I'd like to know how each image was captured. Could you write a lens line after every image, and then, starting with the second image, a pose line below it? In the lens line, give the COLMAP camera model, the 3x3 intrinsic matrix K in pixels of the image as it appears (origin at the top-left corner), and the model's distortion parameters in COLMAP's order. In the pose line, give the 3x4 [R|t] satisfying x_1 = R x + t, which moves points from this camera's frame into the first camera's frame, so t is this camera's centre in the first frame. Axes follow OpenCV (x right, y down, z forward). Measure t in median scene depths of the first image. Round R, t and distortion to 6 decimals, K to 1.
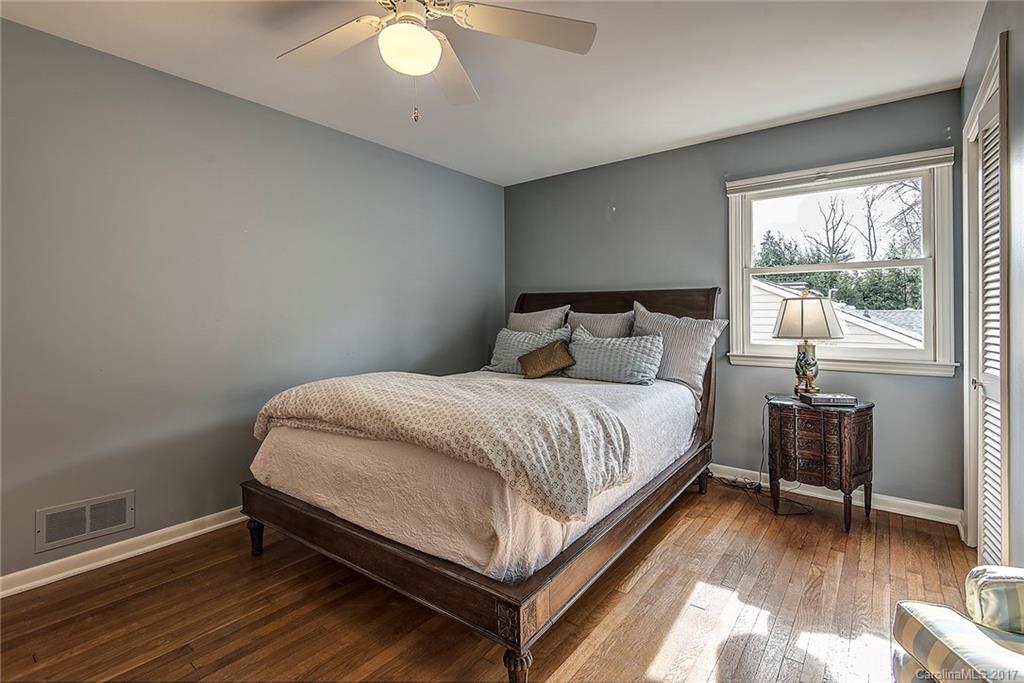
lens RADIAL K [[473.5, 0, 486.5], [0, 473.5, 315.2], [0, 0, 1]] dist [0.014479, -0.002300]
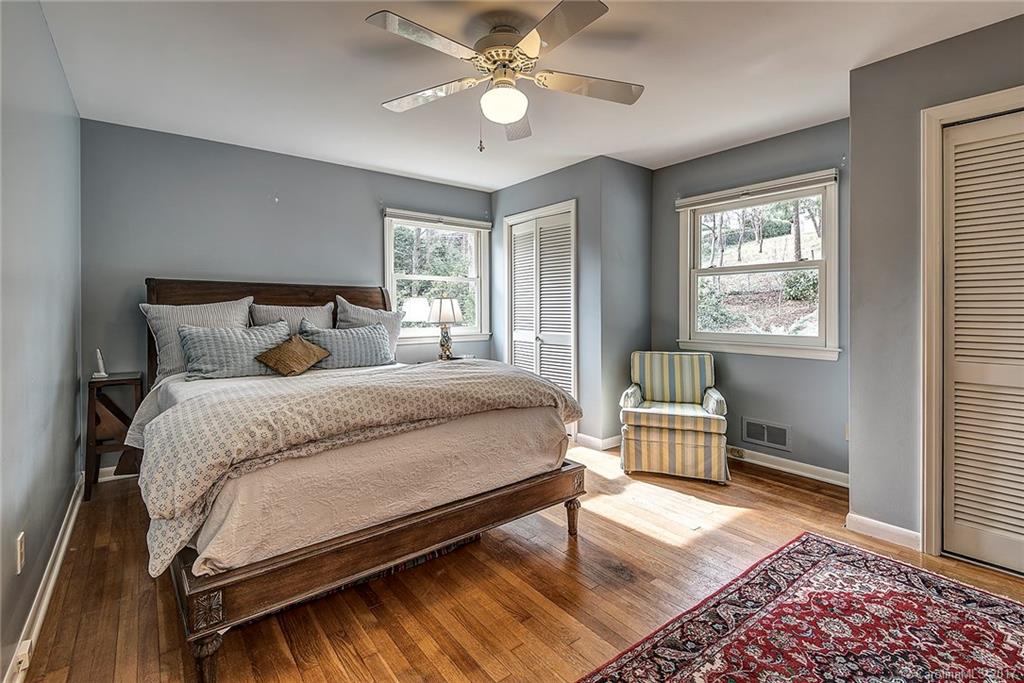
lens RADIAL K [[473.5, 0, 538.5], [0, 473.5, 305.7], [0, 0, 1]] dist [0.014479, -0.002300]
pose [[0.220021, 0.008544, 0.975458, -0.790927], [-0.001486, 0.999963, -0.008423, 0.002787], [-0.975494, 0.000404, 0.220026, 0.351972]]
